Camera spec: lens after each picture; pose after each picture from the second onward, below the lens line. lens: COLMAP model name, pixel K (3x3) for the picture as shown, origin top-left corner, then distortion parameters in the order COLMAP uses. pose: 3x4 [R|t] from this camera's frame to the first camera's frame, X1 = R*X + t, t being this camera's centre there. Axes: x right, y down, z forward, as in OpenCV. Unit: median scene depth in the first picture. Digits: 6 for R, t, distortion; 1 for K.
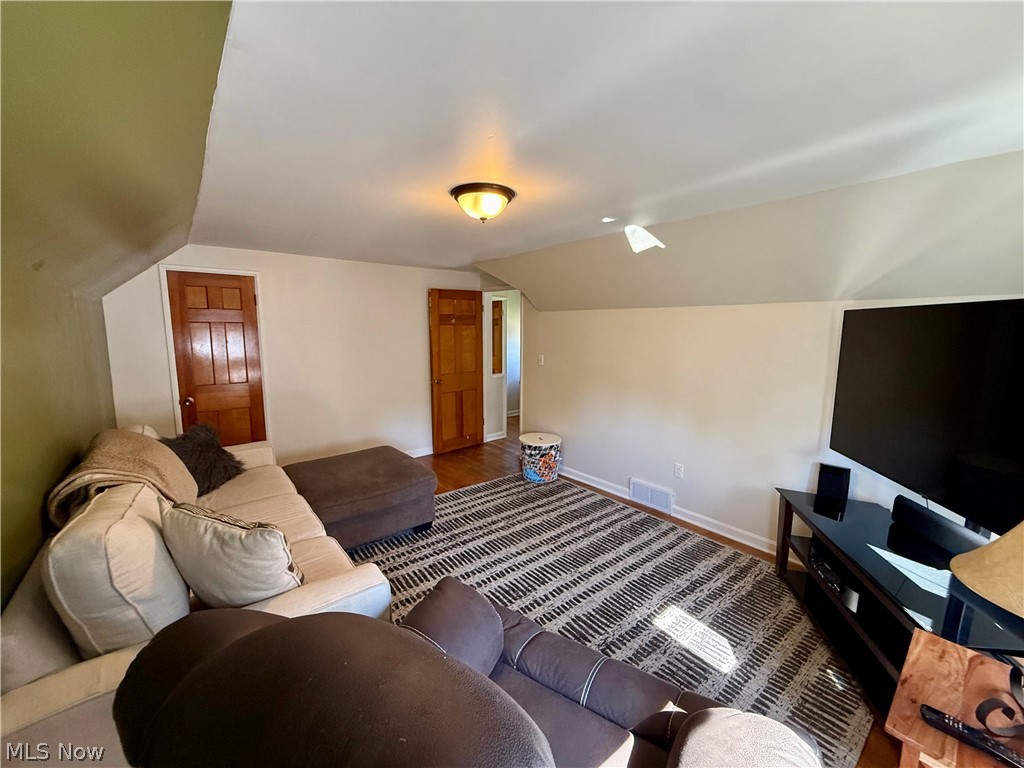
lens RADIAL K [[408.1, 0, 509.4], [0, 408.1, 382.4], [0, 0, 1]] dist [-0.000813, 0.000112]
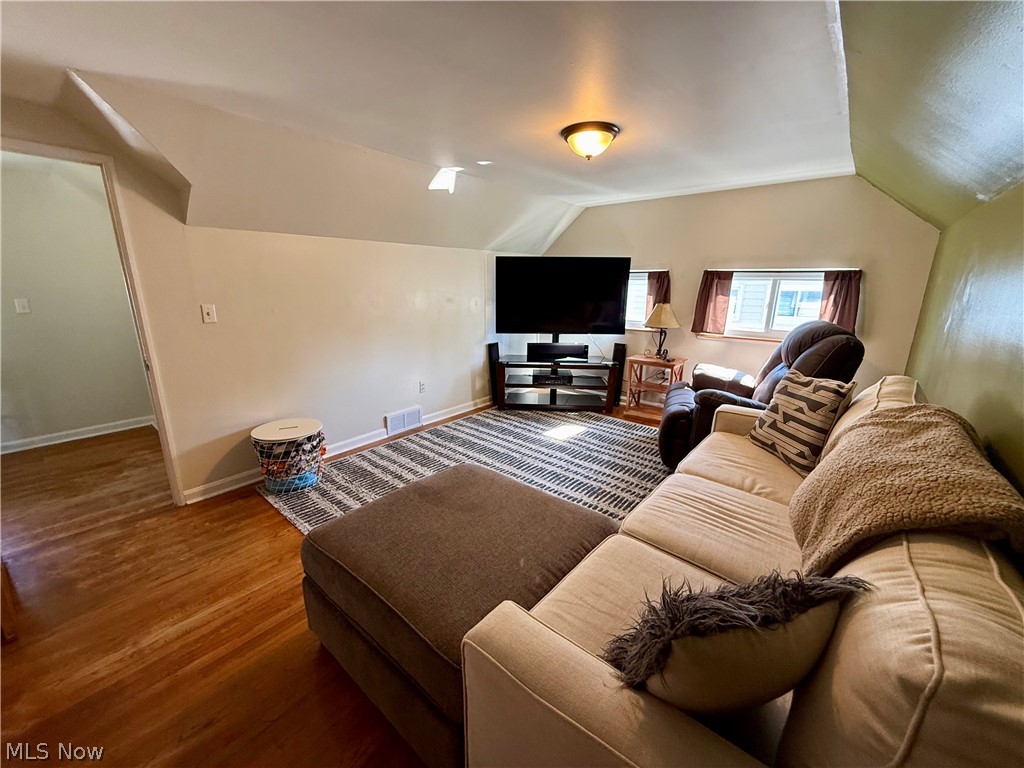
lens RADIAL K [[408.1, 0, 509.4], [0, 408.1, 382.4], [0, 0, 1]] dist [-0.000813, 0.000112]
pose [[-0.184945, -0.249080, 0.950660, -0.906735], [0.122711, 0.953924, 0.273808, -0.109887], [-0.975058, 0.167296, -0.145859, 1.081468]]
